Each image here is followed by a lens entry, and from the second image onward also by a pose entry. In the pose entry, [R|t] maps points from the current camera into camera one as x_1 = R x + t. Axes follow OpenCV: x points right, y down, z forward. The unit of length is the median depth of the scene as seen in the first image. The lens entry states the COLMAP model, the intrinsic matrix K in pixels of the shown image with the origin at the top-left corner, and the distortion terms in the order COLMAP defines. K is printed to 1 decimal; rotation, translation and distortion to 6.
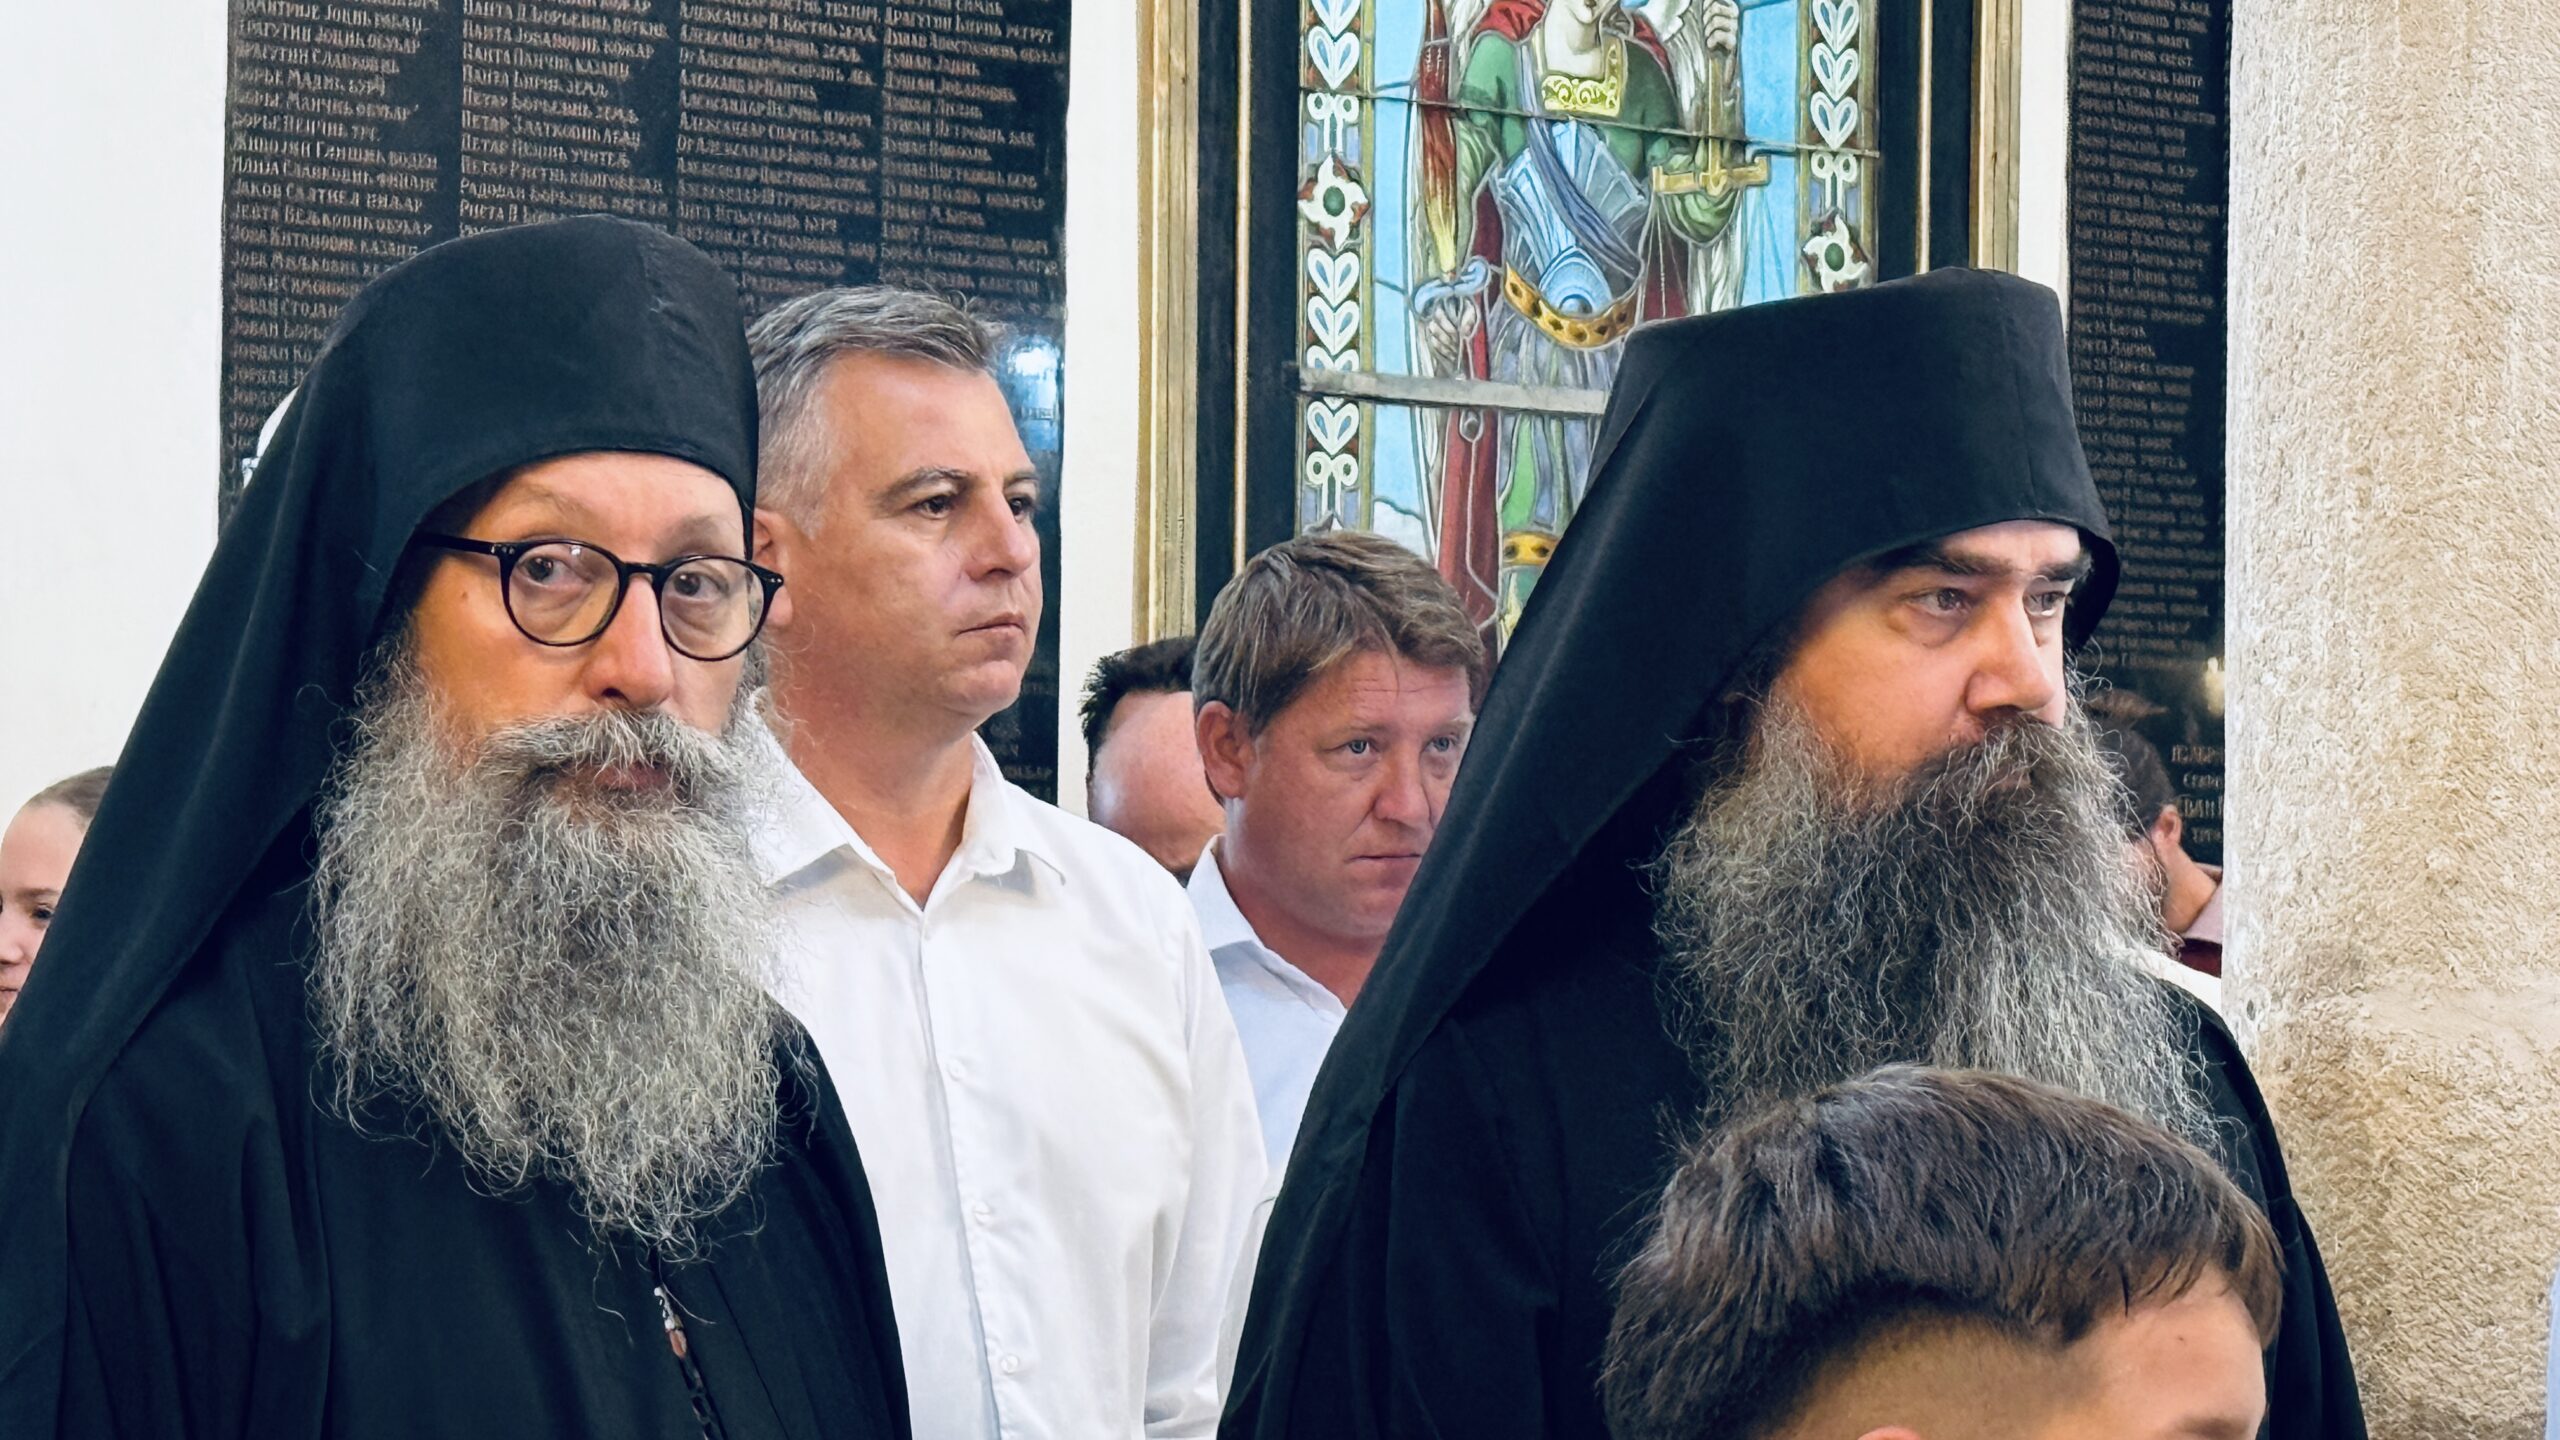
lens RADIAL K [[7215.5, 0, 1272.1], [0, 7215.5, 723.5], [0, 0, 1]] dist [0.139334, 0.000000]
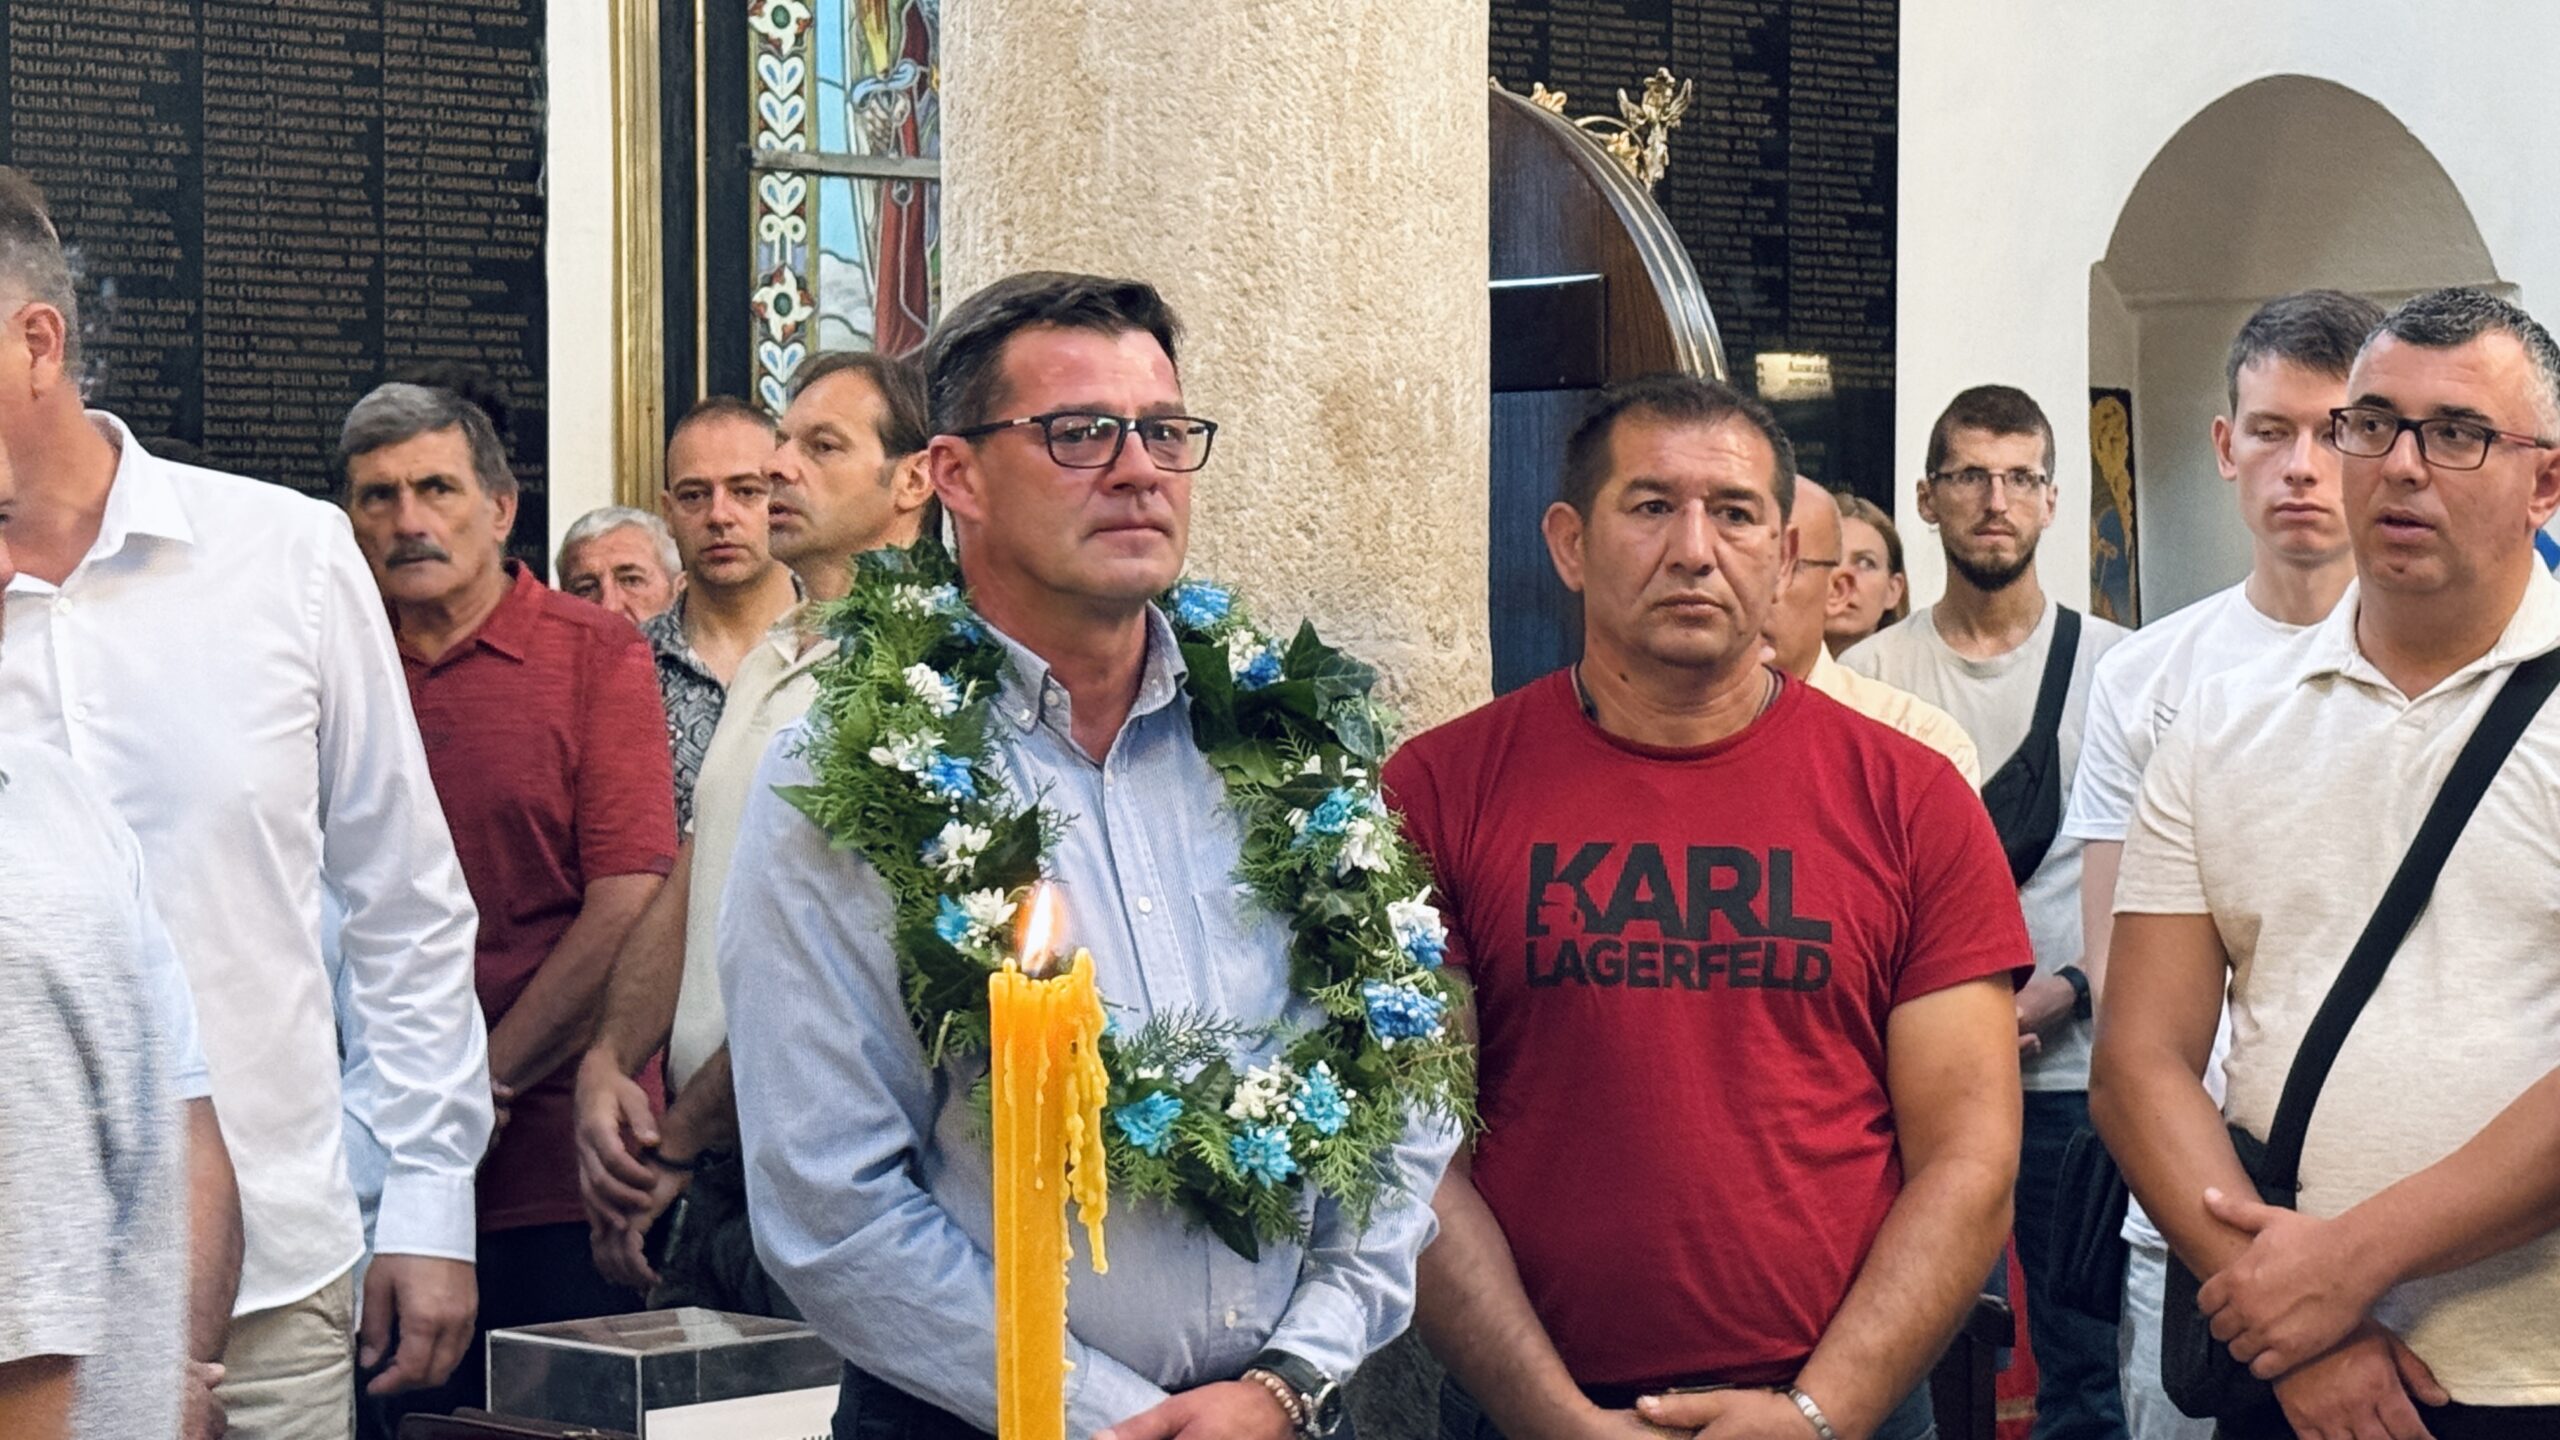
lens RADIAL K [[5464.4, 0, 1284.4], [0, 5464.4, 704.7], [0, 0, 1]] dist [0.139717, 0.000000]
pose [[0.999644, -0.010915, -0.024365, 0.119534], [0.012163, 0.998591, 0.051662, -0.000086], [0.023767, -0.051940, 0.998367, 0.031849]]
